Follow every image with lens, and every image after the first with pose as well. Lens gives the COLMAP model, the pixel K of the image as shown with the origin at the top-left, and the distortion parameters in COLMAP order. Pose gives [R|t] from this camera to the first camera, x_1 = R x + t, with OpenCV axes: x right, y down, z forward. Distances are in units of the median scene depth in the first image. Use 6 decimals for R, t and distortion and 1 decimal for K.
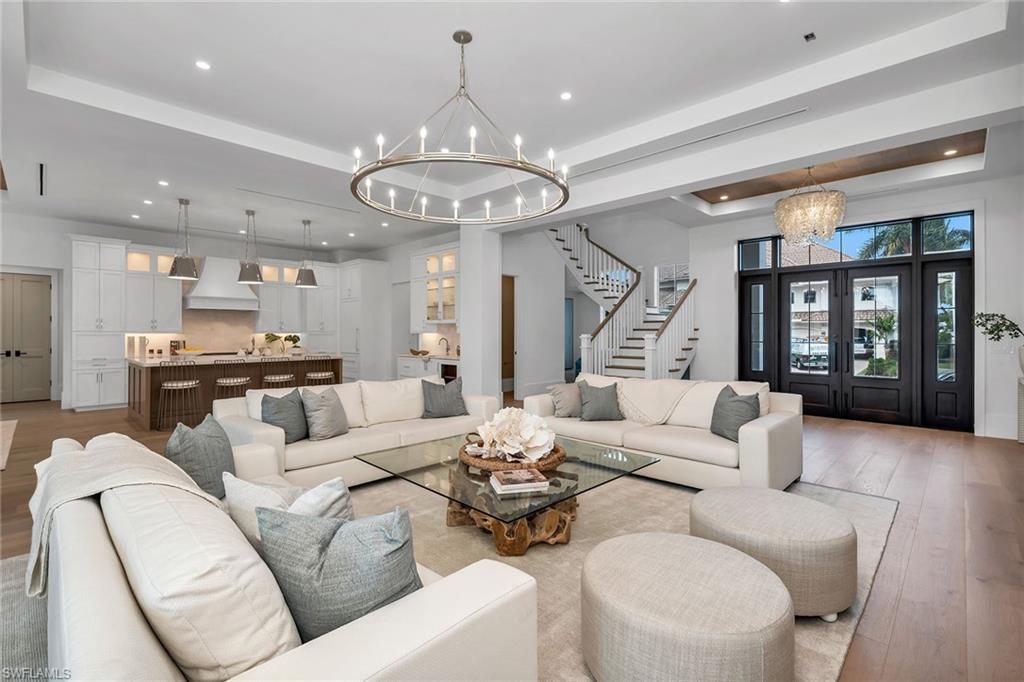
lens RADIAL K [[455.3, 0, 508.5], [0, 455.3, 328.4], [0, 0, 1]] dist [0.000653, -0.000296]
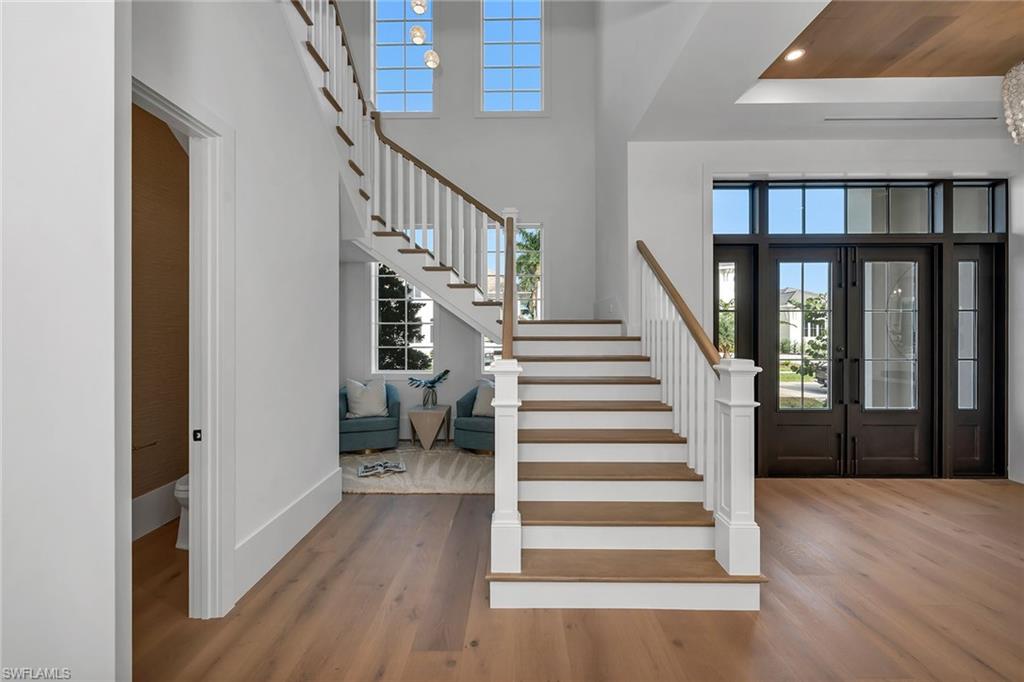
lens RADIAL K [[409.8, 0, 506.5], [0, 409.8, 342.2], [0, 0, 1]] dist [0.000545, -0.000113]
pose [[0.729288, -0.017274, 0.683989, -0.018446], [-0.002916, 0.999594, 0.028354, -0.005729], [-0.684201, -0.022673, 0.728941, 0.727296]]
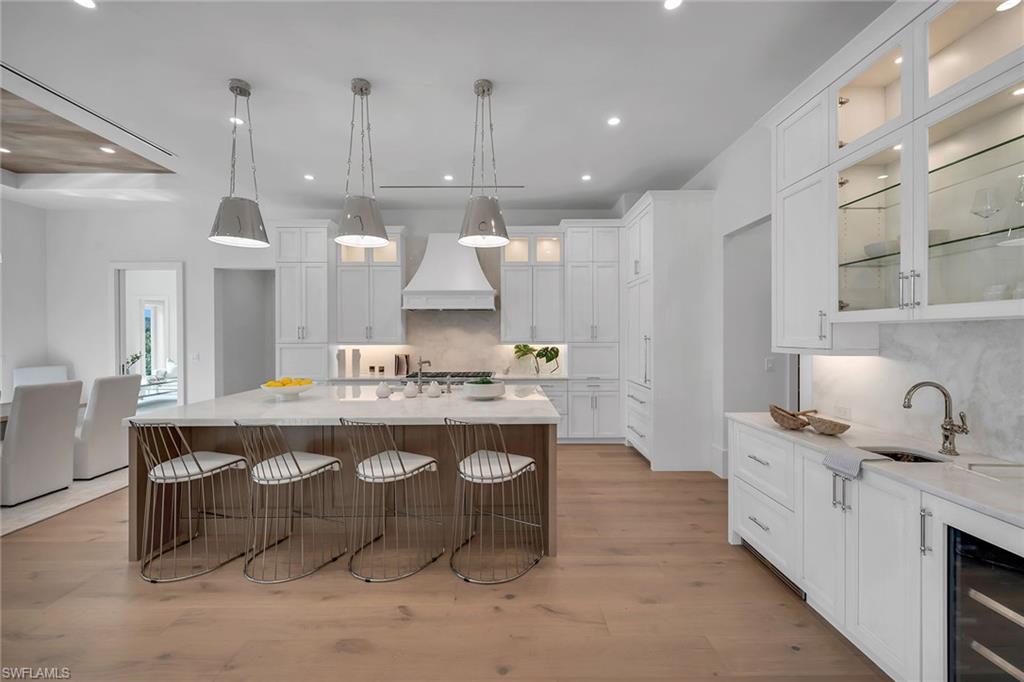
lens RADIAL K [[409.8, 0, 509.9], [0, 409.8, 337.5], [0, 0, 1]] dist [0.000545, -0.000113]
pose [[0.703486, 0.001542, -0.710708, -0.140333], [0.010302, 0.999870, 0.012367, -0.007098], [0.710635, -0.016021, 0.703379, 0.668622]]
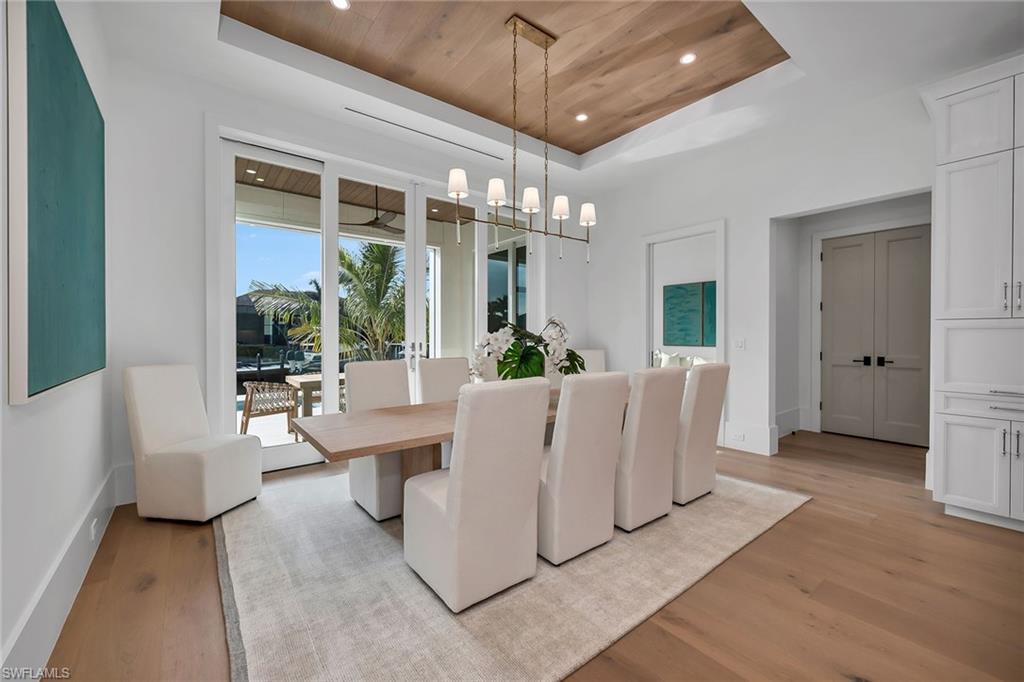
lens RADIAL K [[409.8, 0, 507.8], [0, 409.8, 336.9], [0, 0, 1]] dist [0.000545, -0.000113]
pose [[-0.139677, 0.006099, -0.990178, -0.453226], [0.011011, 0.999929, 0.004606, 0.014291], [0.990136, -0.010259, -0.139734, 0.562477]]
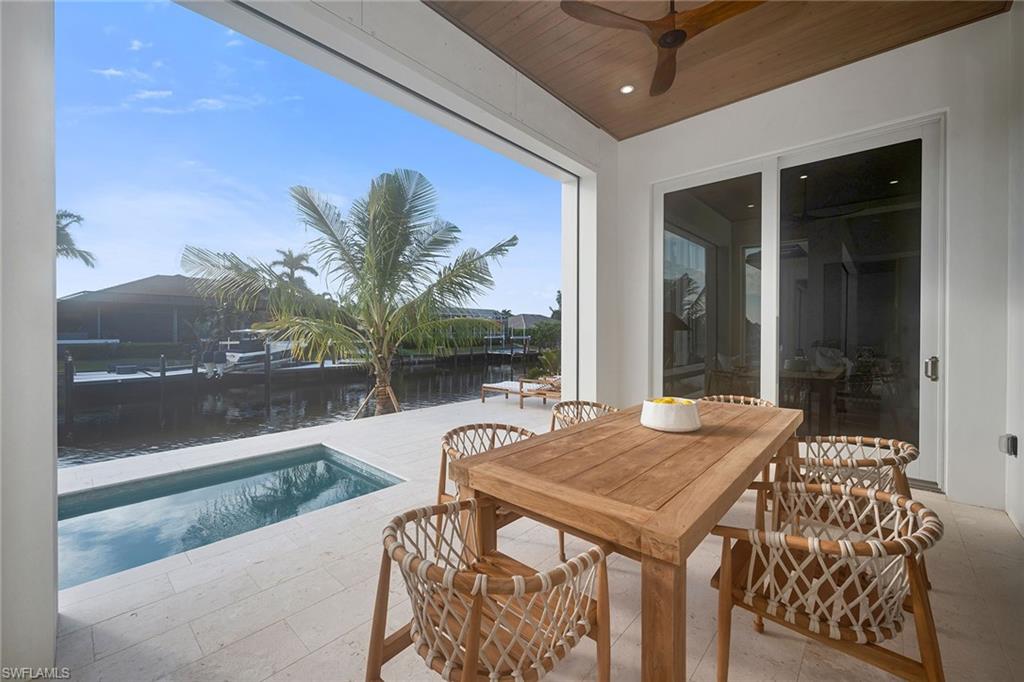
lens RADIAL K [[412.6, 0, 516.8], [0, 412.6, 329.3], [0, 0, 1]] dist [-0.000500, 0.000056]
pose [[0.046505, -0.004768, -0.998907, -0.781448], [0.009718, 0.999943, -0.004320, 0.015654], [0.998871, -0.009507, 0.046549, 0.178431]]
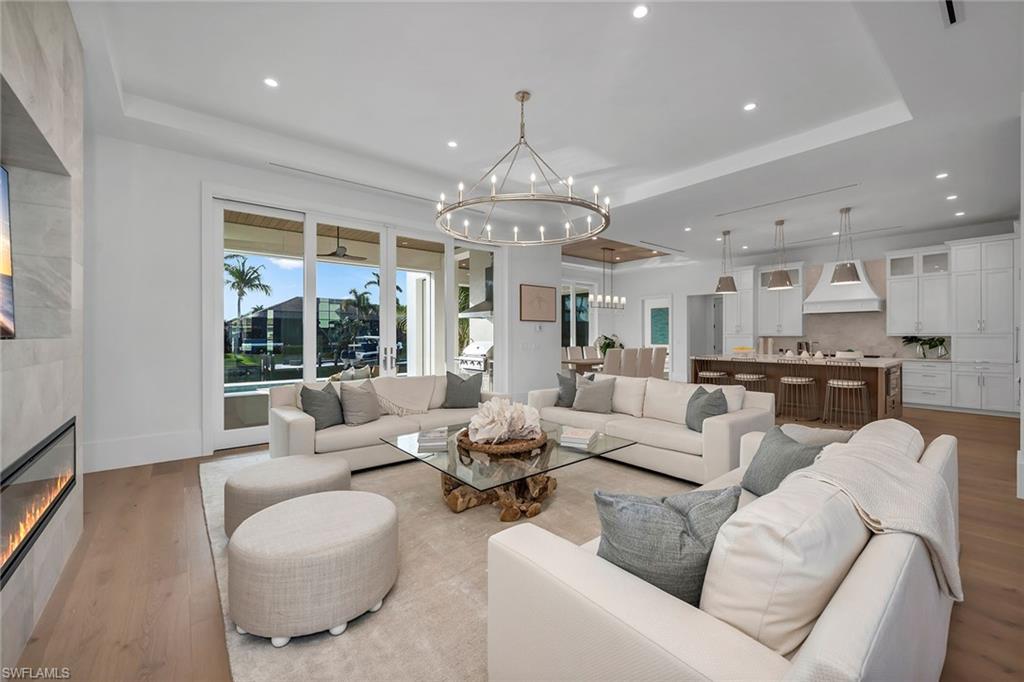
lens RADIAL K [[409.8, 0, 513.1], [0, 409.8, 336.3], [0, 0, 1]] dist [0.000545, -0.000113]
pose [[-0.110140, 0.000064, -0.993916, 0.376323], [0.010994, 0.999939, -0.001154, 0.005279], [0.993855, -0.011054, -0.110134, 0.396013]]
